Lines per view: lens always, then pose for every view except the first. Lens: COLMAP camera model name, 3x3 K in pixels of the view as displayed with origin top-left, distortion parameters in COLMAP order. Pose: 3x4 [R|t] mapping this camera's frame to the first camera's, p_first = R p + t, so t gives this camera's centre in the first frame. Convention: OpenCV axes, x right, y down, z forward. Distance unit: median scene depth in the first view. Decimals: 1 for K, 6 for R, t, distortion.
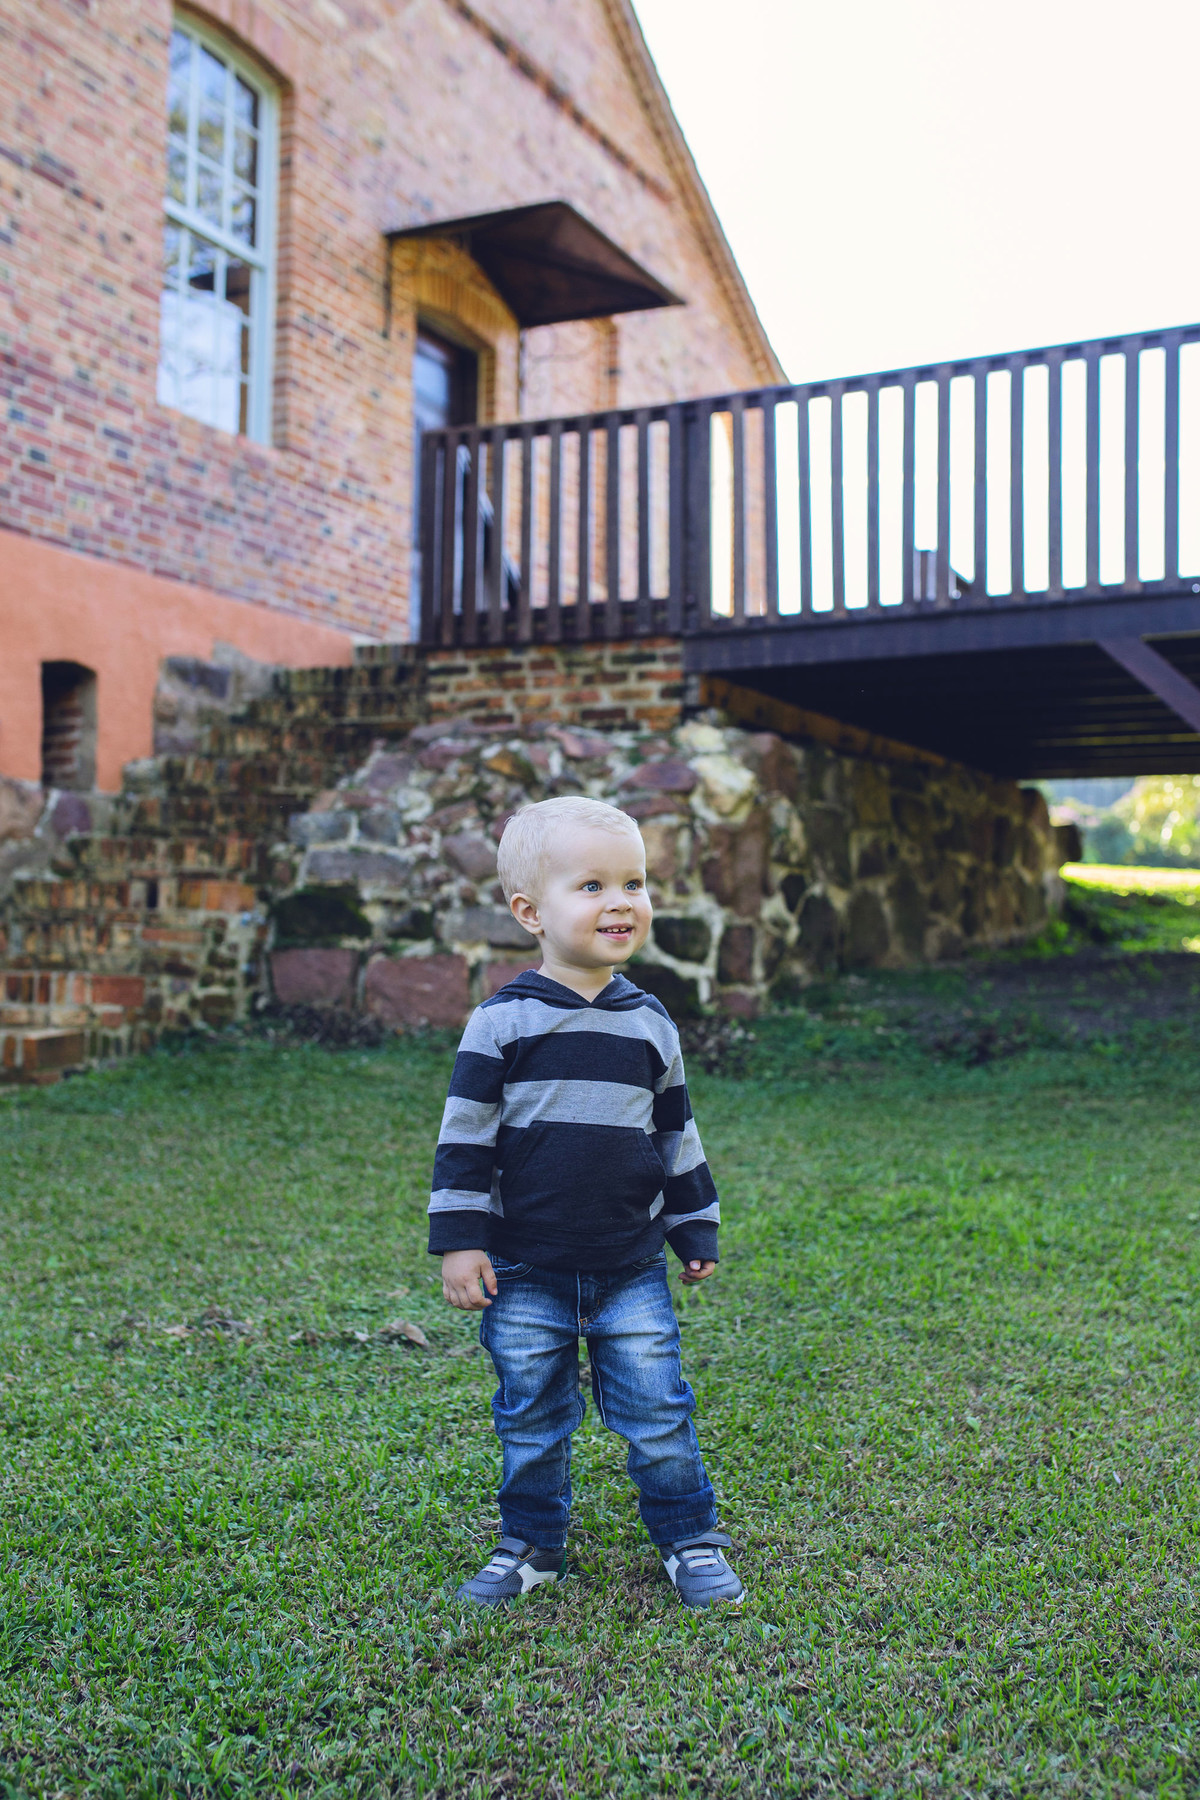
lens RADIAL K [[1788.4, 0, 600.0], [0, 1788.4, 900.0], [0, 0, 1]] dist [-0.070189, 0.108290]
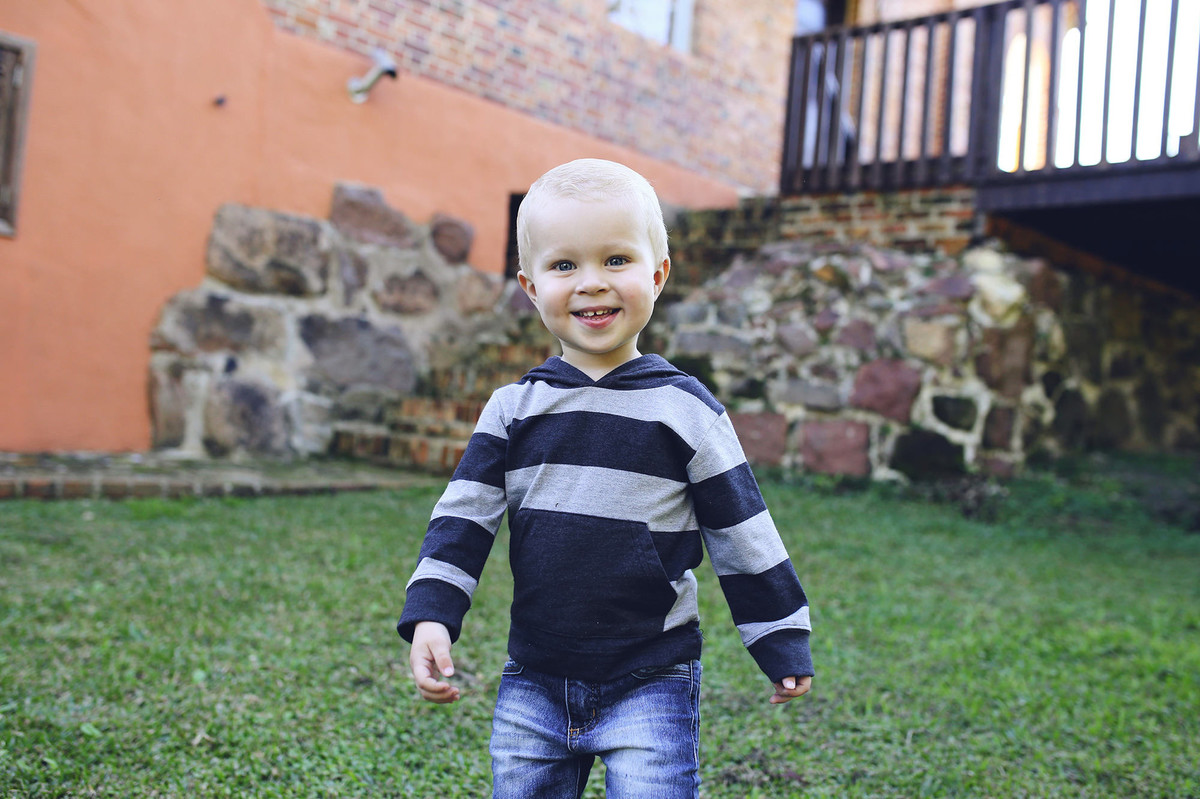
lens RADIAL K [[1159.9, 0, 600.0], [0, 1159.9, 399.5], [0, 0, 1]] dist [-0.069159, 0.100165]
pose [[0.956603, 0.064501, -0.284167, 0.033276], [-0.063212, 0.997906, 0.013713, 0.015525], [0.284456, 0.004845, 0.958677, 0.115337]]
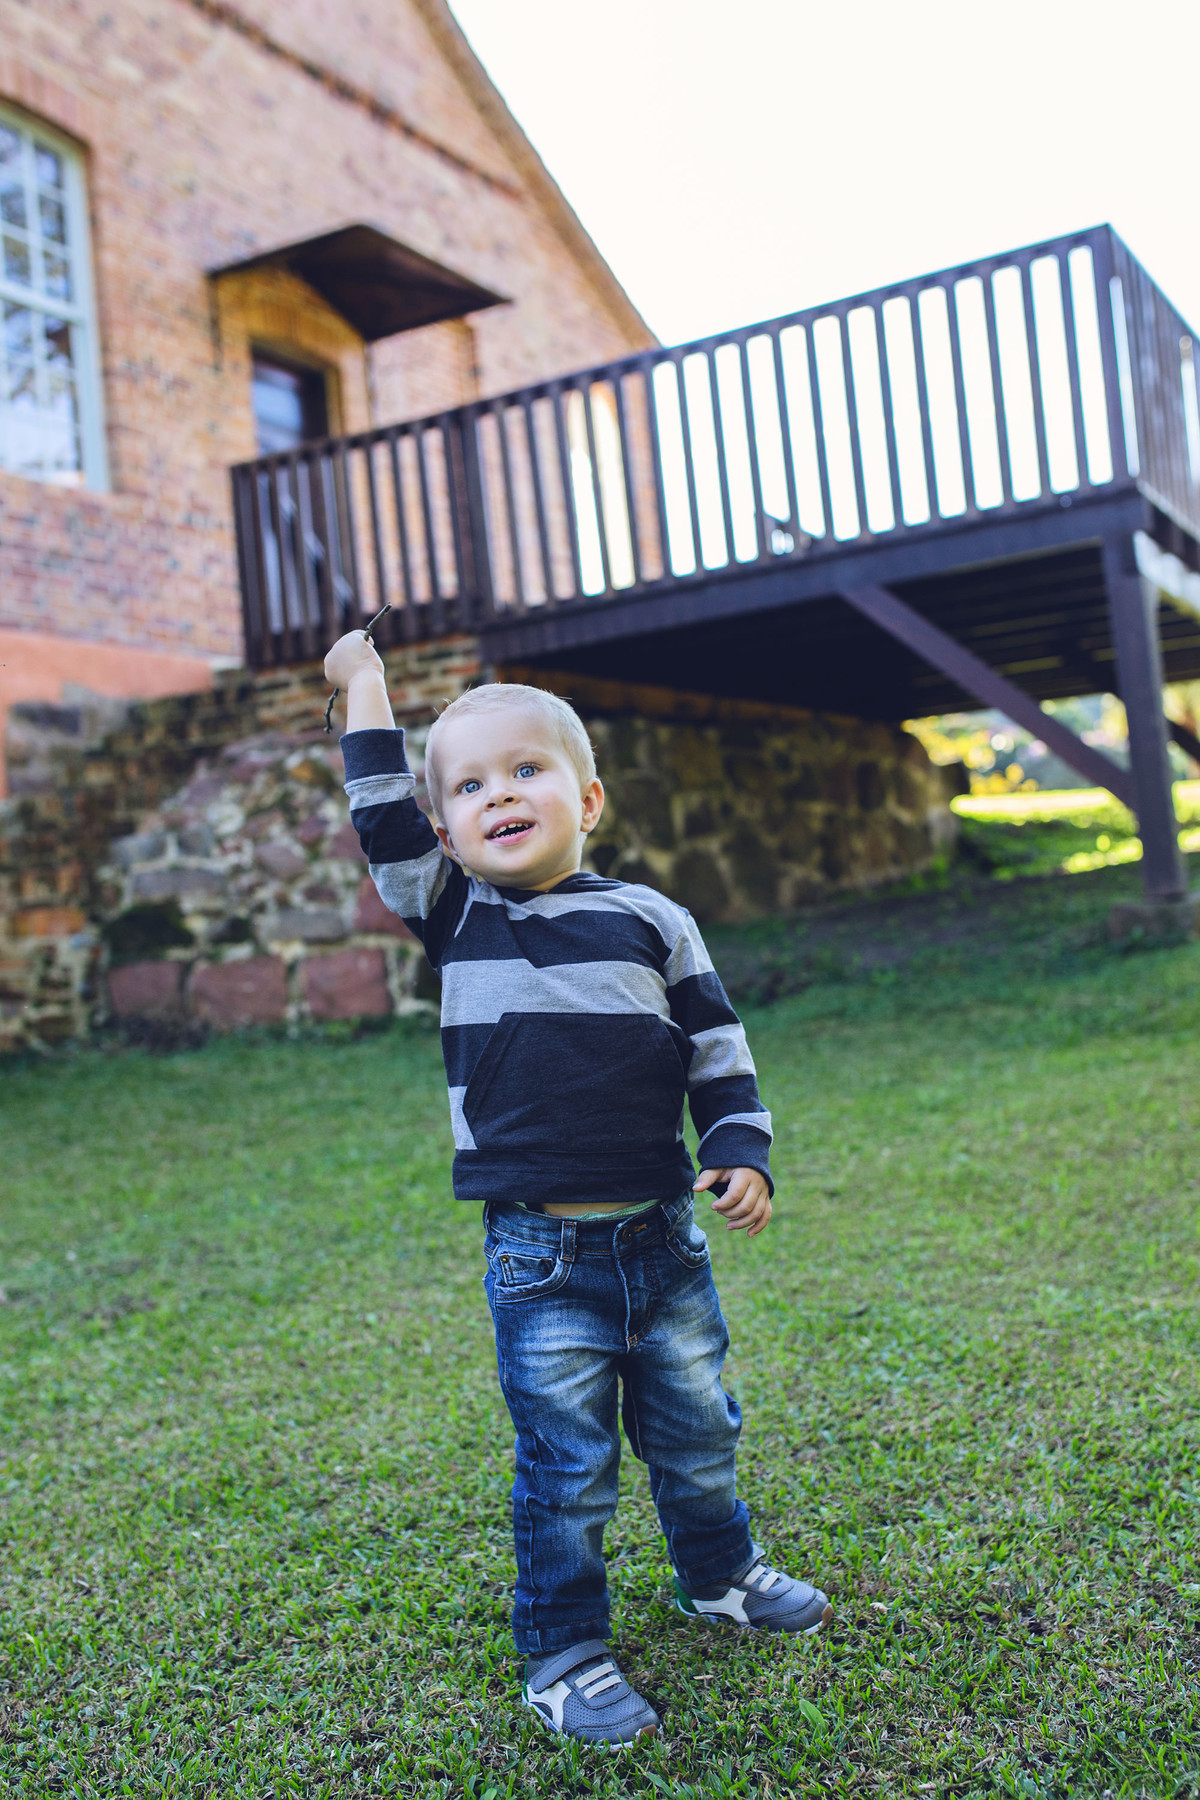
lens RADIAL K [[1788.4, 0, 600.0], [0, 1788.4, 900.0], [0, 0, 1]] dist [-0.070189, 0.108290]
pose [[0.993590, -0.107334, -0.035470, 0.138747], [0.107774, 0.994117, 0.010737, 0.007131], [0.034109, -0.014491, 0.999313, -0.053437]]
